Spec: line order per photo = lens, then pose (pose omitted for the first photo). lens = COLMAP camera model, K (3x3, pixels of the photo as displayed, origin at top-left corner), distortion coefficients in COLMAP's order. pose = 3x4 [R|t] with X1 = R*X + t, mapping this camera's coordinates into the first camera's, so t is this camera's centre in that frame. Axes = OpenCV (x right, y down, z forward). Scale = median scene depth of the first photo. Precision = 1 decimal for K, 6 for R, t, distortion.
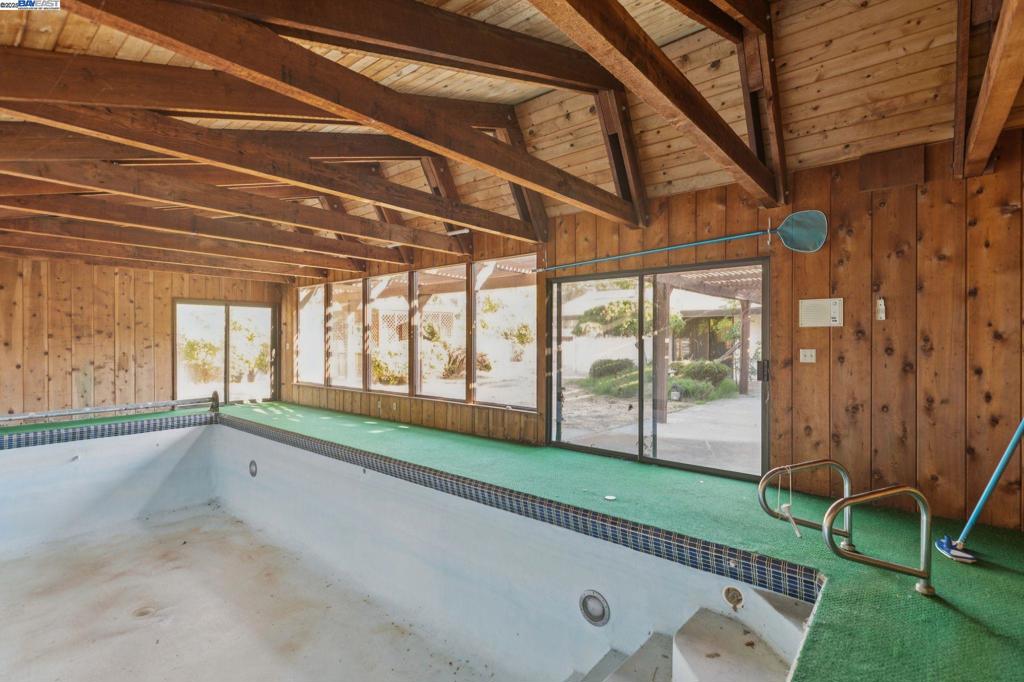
lens RADIAL K [[482.5, 0, 511.0], [0, 482.5, 342.4], [0, 0, 1]] dist [-0.000670, -0.000039]
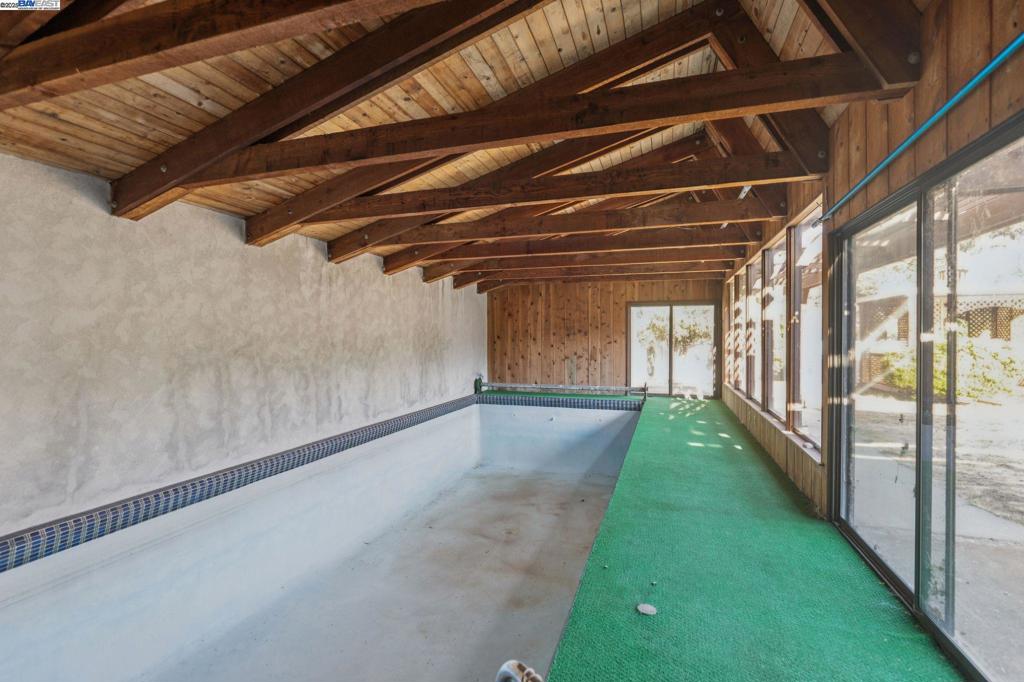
lens RADIAL K [[482.5, 0, 508.8], [0, 482.5, 336.3], [0, 0, 1]] dist [-0.000670, -0.000039]
pose [[0.366154, 0.004157, -0.930545, 0.339949], [-0.007751, 0.999969, 0.001417, -0.006997], [0.930522, 0.006694, 0.366175, 0.302972]]
